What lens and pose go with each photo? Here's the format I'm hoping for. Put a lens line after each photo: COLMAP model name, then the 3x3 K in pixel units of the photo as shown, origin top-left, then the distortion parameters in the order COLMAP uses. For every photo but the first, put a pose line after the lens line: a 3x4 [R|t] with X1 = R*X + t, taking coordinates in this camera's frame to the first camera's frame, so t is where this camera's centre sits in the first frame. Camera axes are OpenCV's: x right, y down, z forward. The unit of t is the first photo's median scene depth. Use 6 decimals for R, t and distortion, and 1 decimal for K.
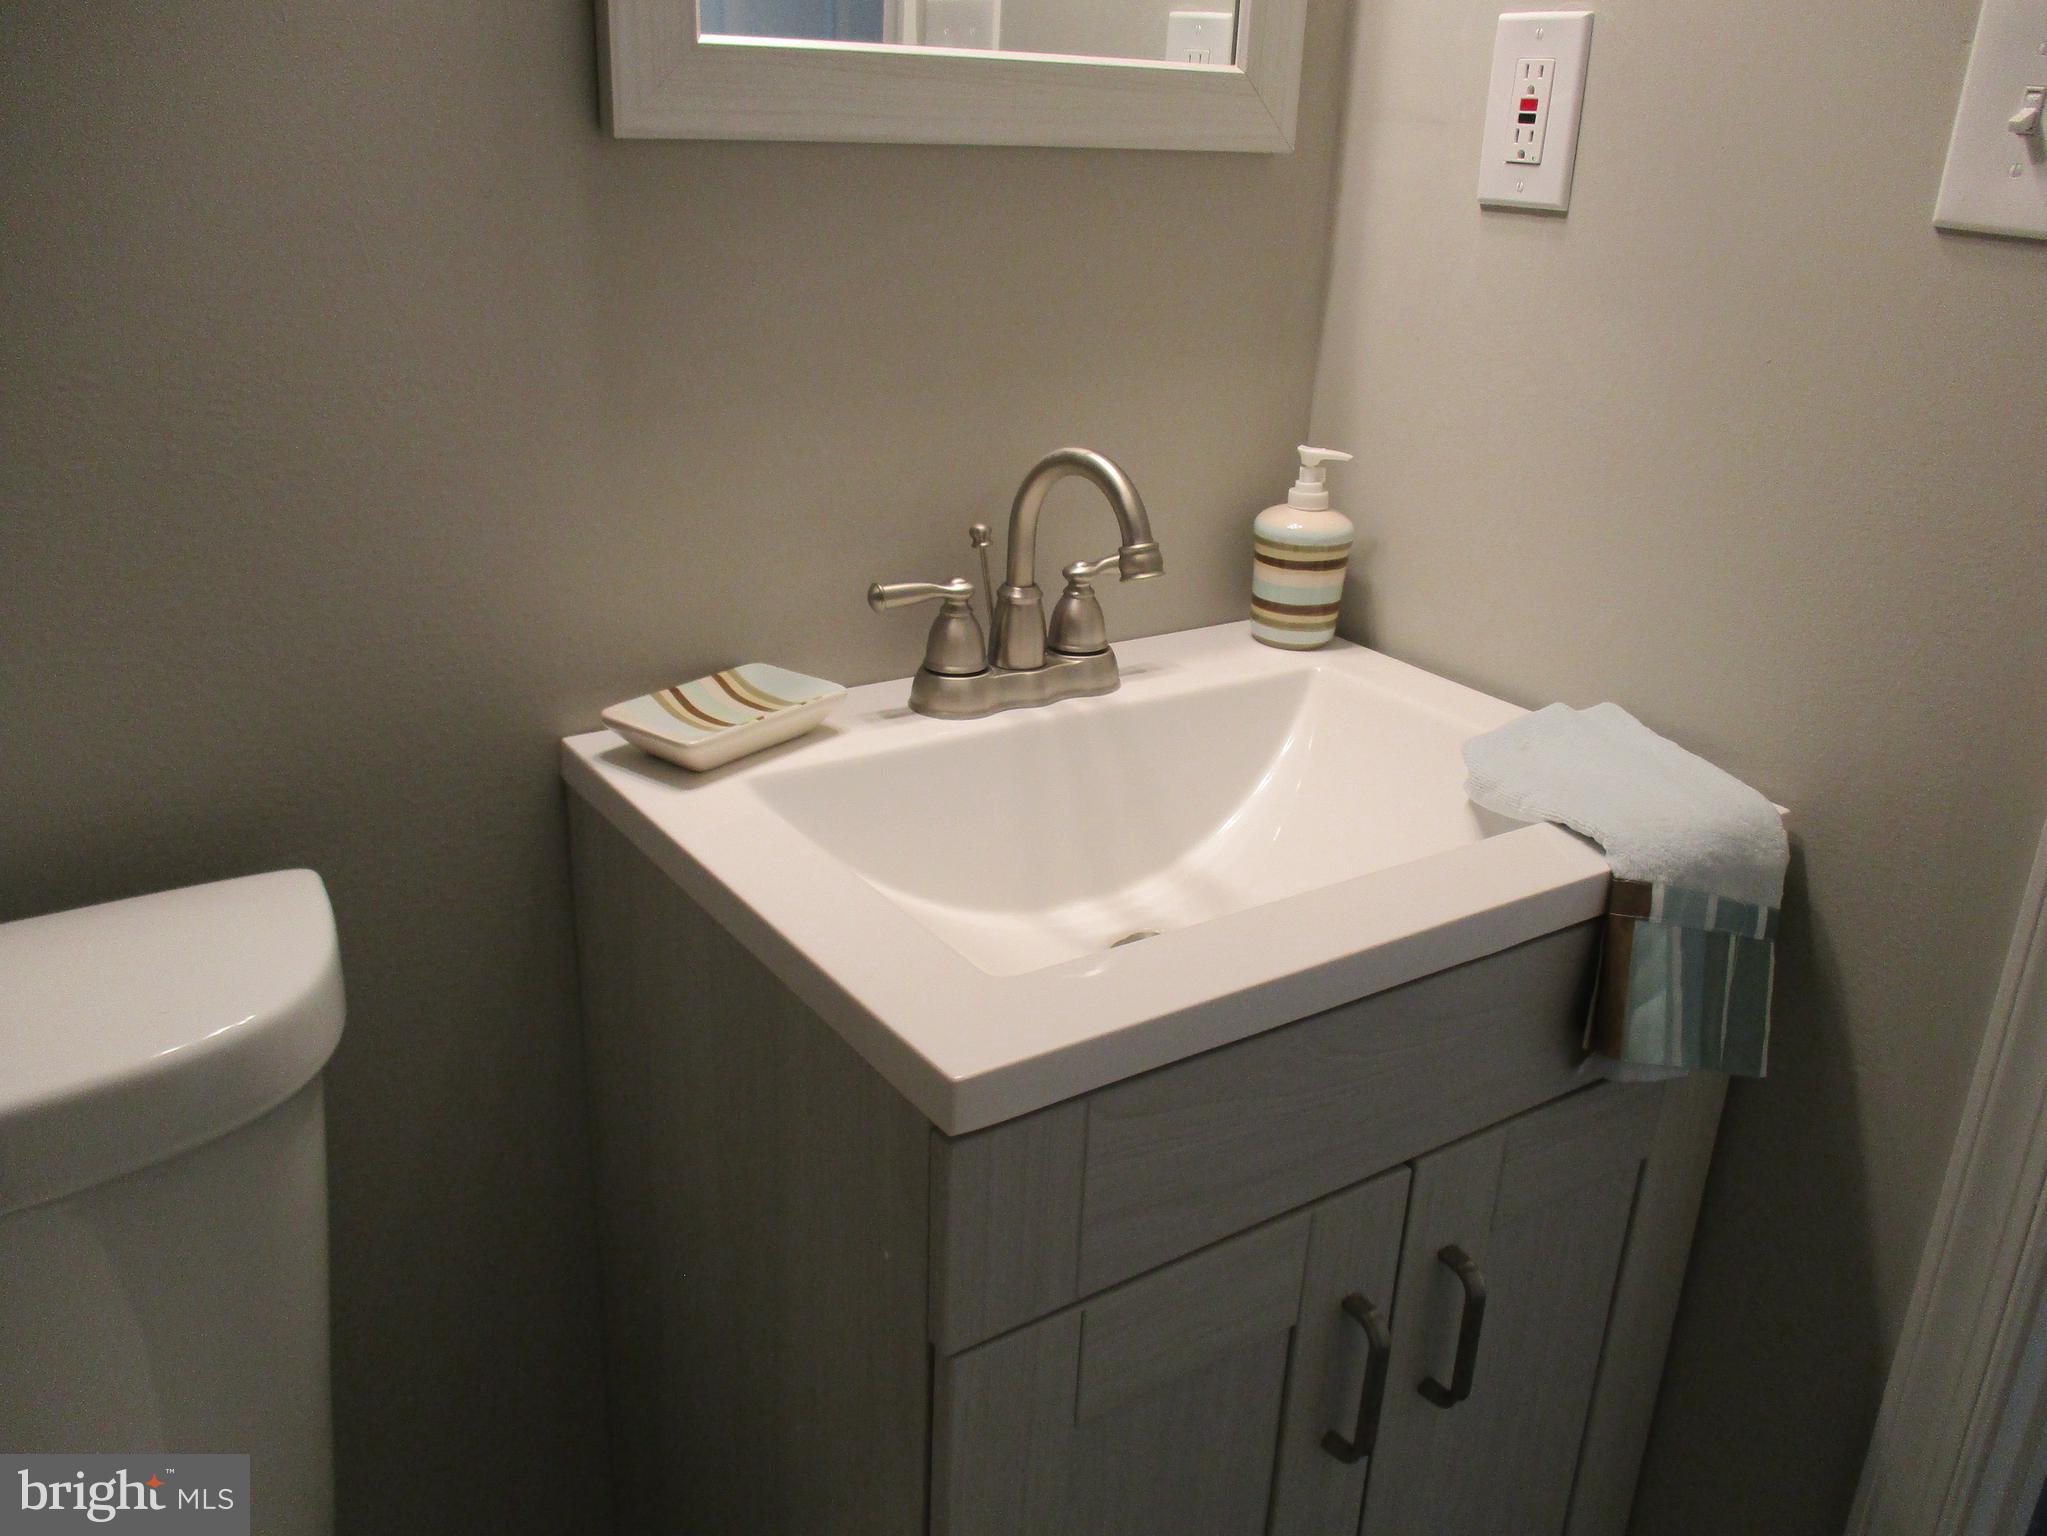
lens RADIAL K [[1726.1, 0, 1042.1], [0, 1726.1, 752.0], [0, 0, 1]] dist [-0.014087, 0.008965]
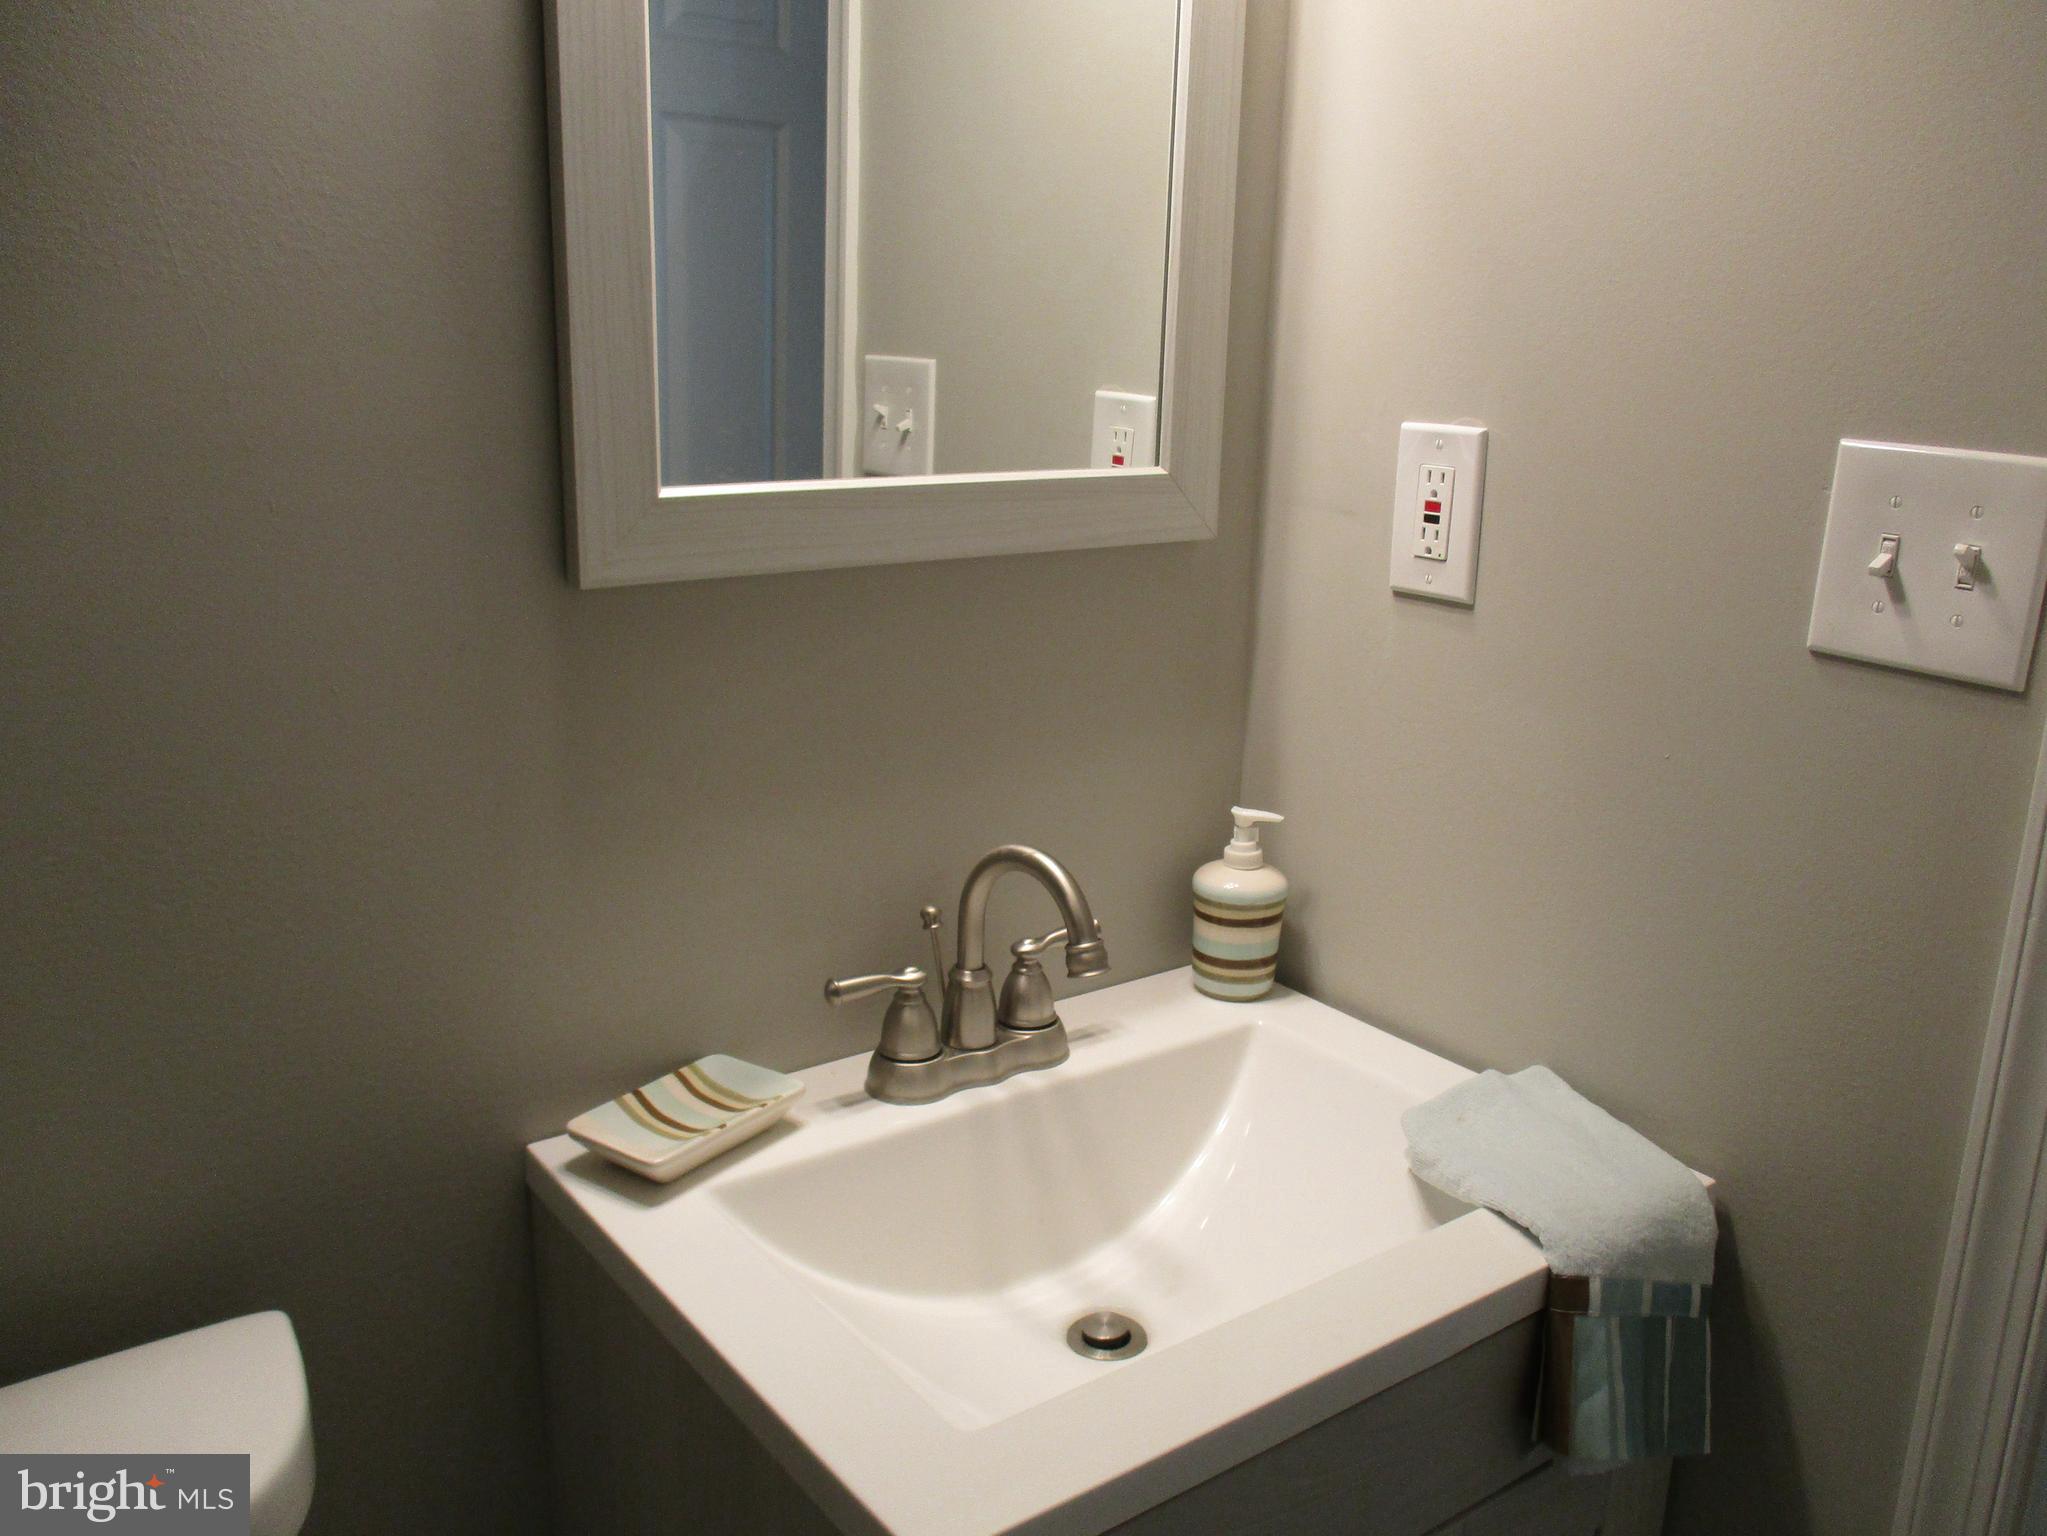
lens RADIAL K [[1726.1, 0, 1042.1], [0, 1726.1, 752.0], [0, 0, 1]] dist [-0.014087, 0.008965]
pose [[0.998966, -0.024944, 0.038001, -0.006058], [0.028806, 0.994084, -0.104722, -0.117801], [-0.035164, 0.105708, 0.993775, -0.046454]]
